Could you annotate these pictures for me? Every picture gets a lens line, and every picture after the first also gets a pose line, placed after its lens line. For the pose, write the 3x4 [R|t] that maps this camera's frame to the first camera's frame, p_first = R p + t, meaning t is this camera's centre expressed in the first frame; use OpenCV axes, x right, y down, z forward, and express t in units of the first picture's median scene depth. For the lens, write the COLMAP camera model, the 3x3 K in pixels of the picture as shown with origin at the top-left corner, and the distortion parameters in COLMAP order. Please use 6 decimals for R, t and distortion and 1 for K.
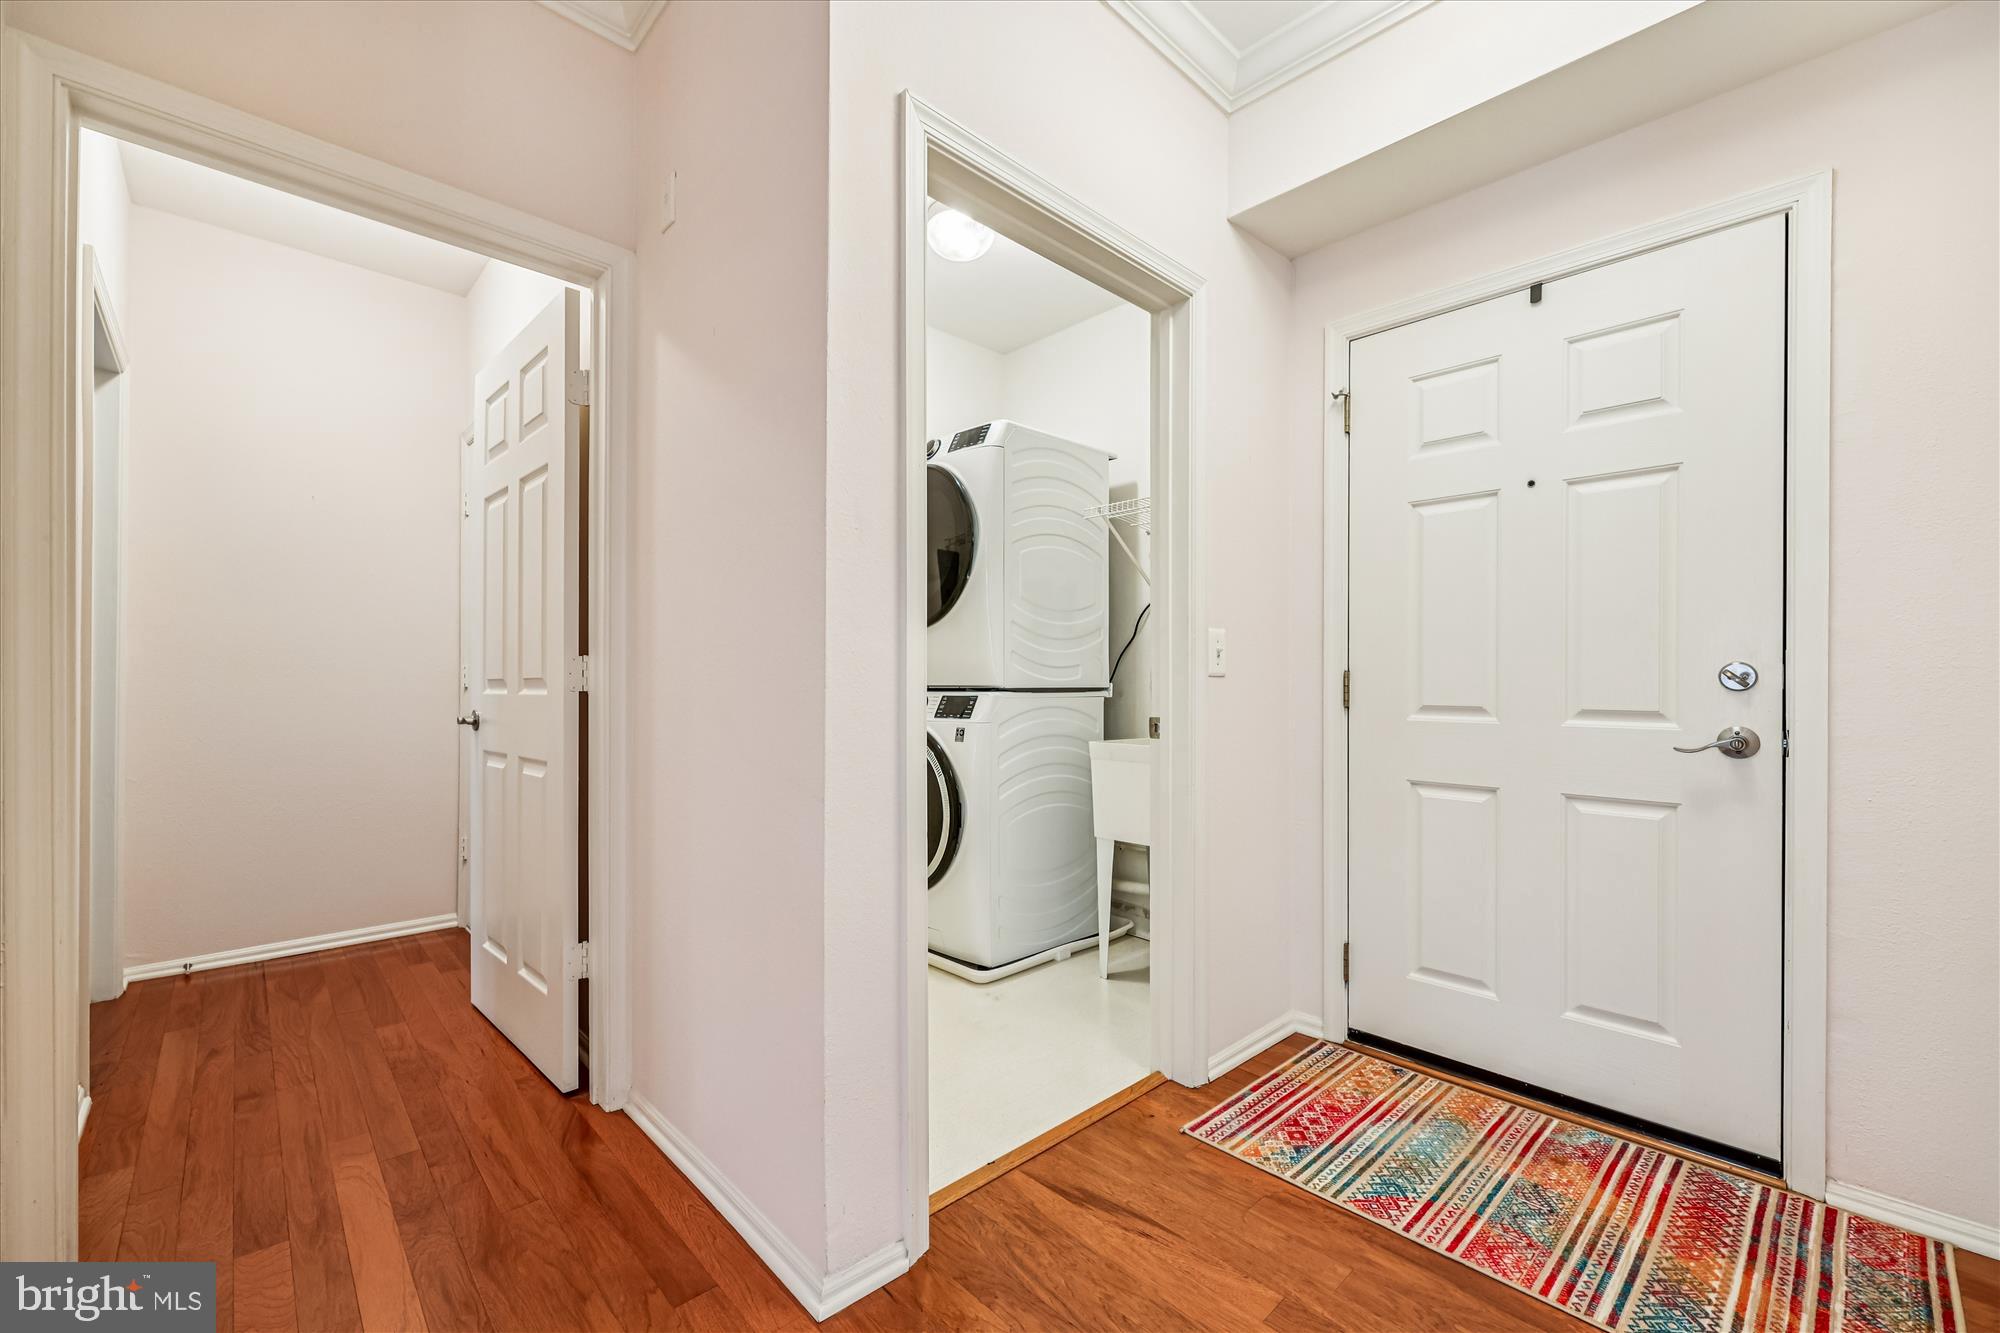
lens RADIAL K [[809.0, 0, 994.9], [0, 809.0, 679.1], [0, 0, 1]] dist [-0.004331, 0.001645]
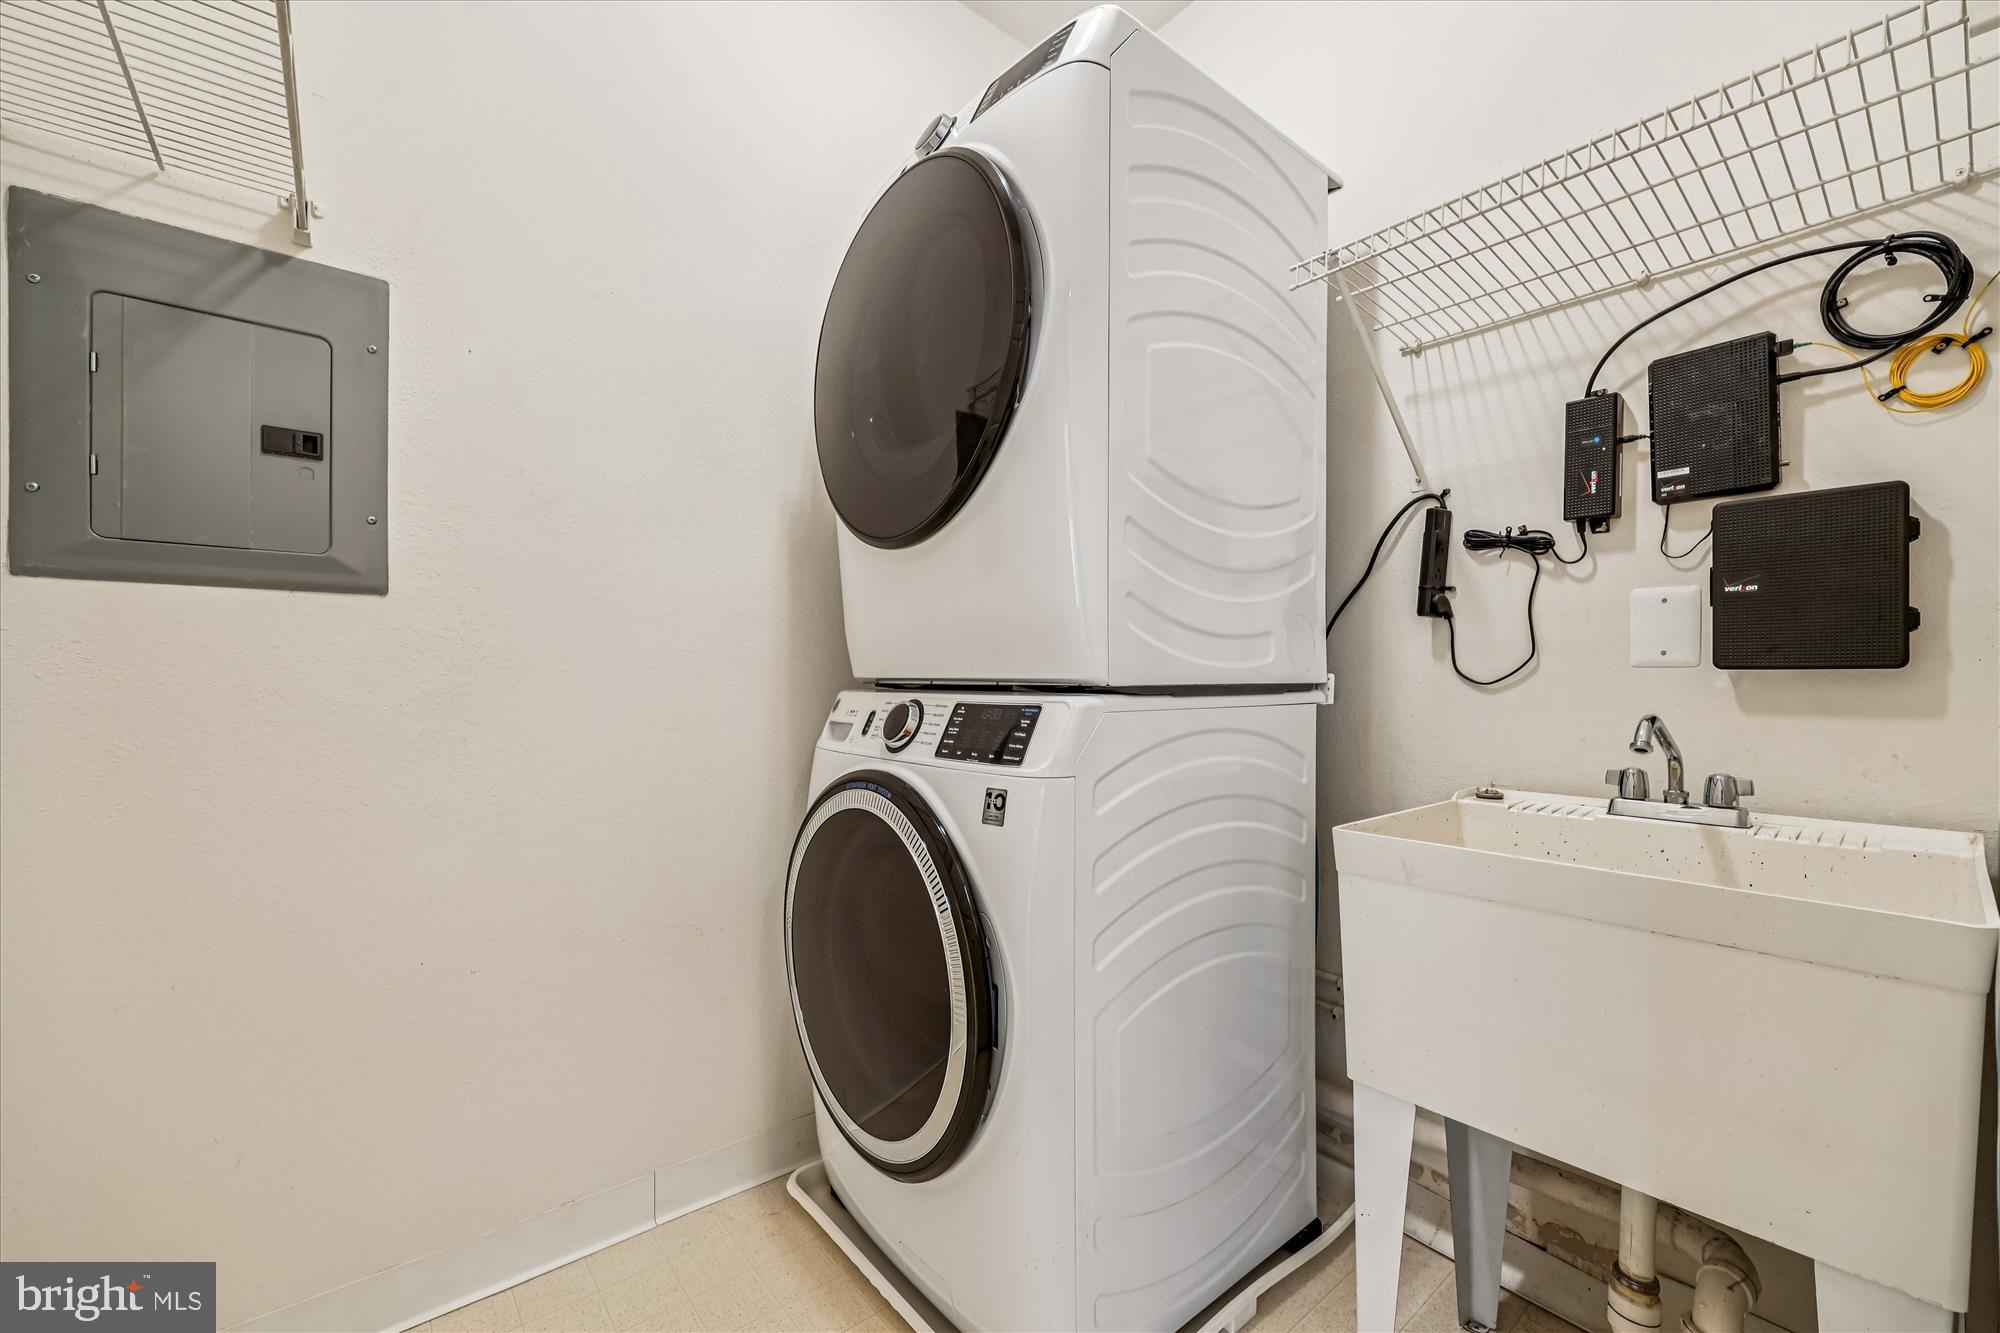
lens RADIAL K [[809.0, 0, 996.8], [0, 809.0, 668.9], [0, 0, 1]] dist [-0.004331, 0.001645]
pose [[0.997818, 0.005042, -0.065826, -0.016779], [-0.004684, 0.999973, 0.005584, 0.000818], [0.065853, -0.005263, 0.997815, 0.601213]]
